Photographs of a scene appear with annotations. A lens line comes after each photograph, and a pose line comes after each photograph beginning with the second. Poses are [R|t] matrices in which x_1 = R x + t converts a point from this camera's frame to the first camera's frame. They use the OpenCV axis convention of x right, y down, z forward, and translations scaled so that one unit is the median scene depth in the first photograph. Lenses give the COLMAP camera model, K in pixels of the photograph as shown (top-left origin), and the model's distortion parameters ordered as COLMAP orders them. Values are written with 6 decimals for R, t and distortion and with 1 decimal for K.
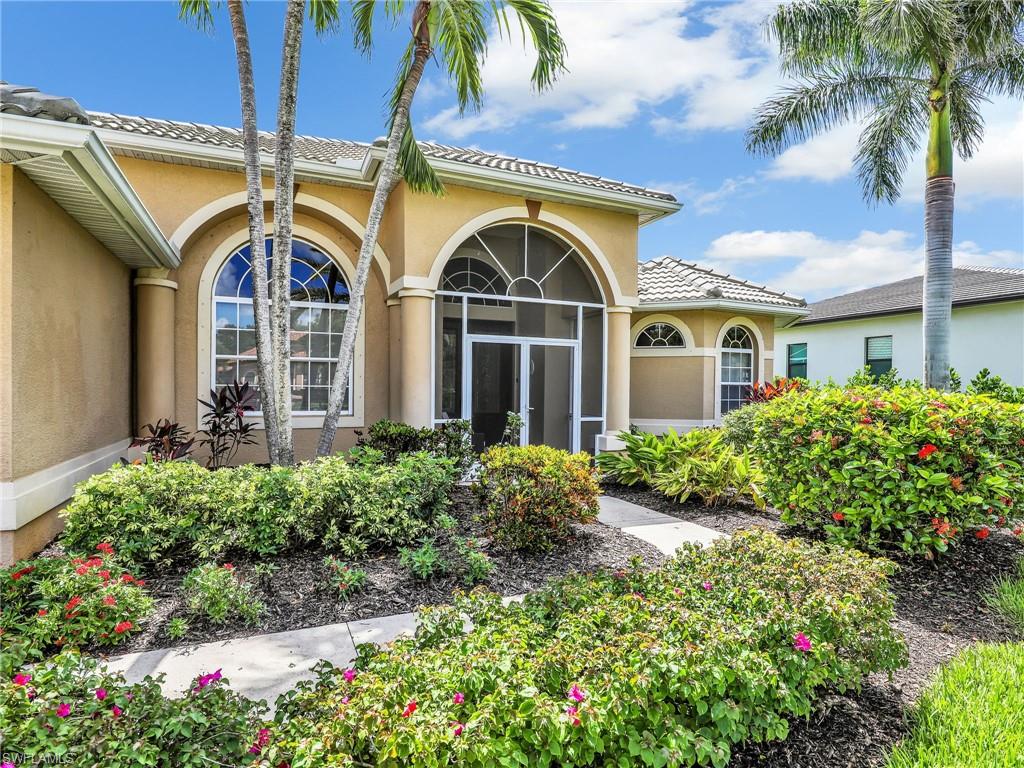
lens RADIAL K [[536.1, 0, 494.2], [0, 536.1, 400.9], [0, 0, 1]] dist [-0.046423, -0.000096]
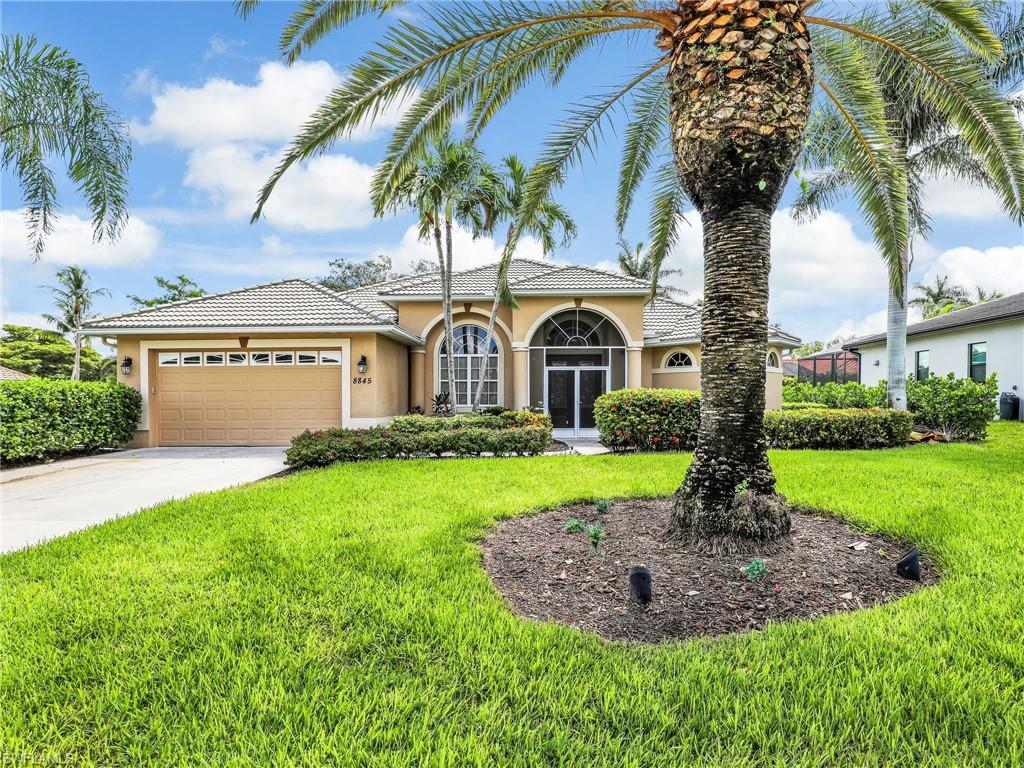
lens RADIAL K [[531.4, 0, 514.4], [0, 531.4, 404.6], [0, 0, 1]] dist [-0.003663, -0.000045]
pose [[0.902804, -0.004305, -0.430031, 0.662134], [-0.001251, 0.999919, -0.012636, 0.045217], [0.430051, 0.011946, 0.902726, -0.833088]]
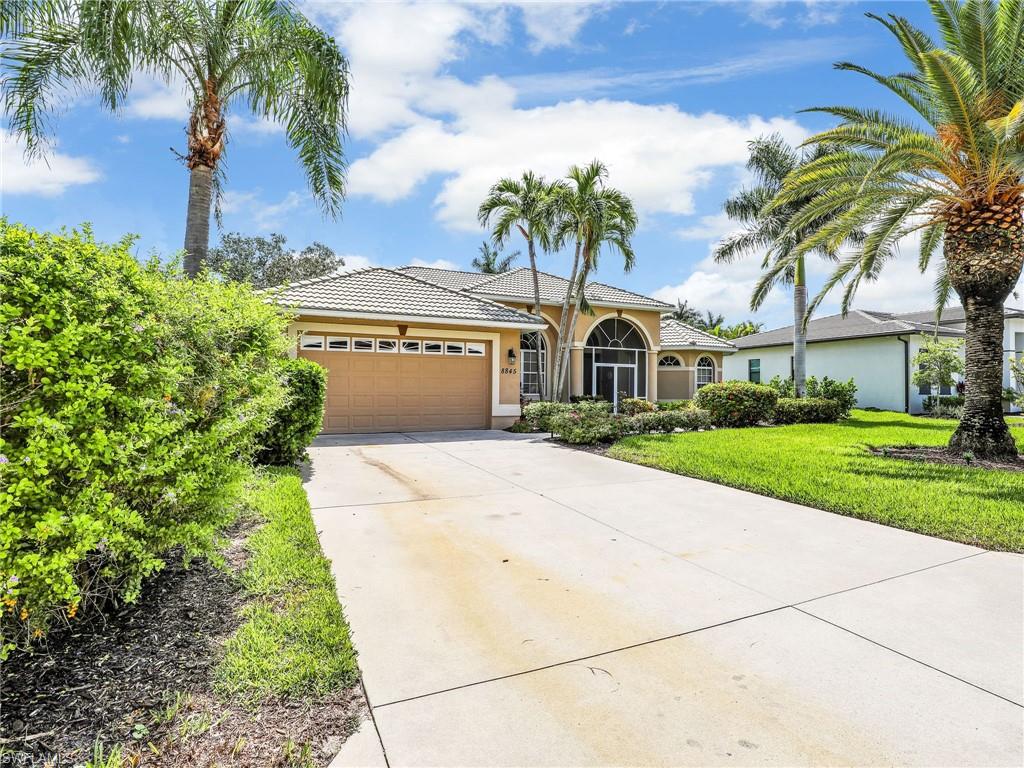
lens RADIAL K [[522.3, 0, 515.0], [0, 522.3, 389.6], [0, 0, 1]] dist [-0.015921, 0.000461]
pose [[0.999812, 0.003425, 0.019089, -0.435674], [-0.002950, 0.999686, -0.024877, 0.060476], [-0.019168, 0.024816, 0.999508, -1.349874]]
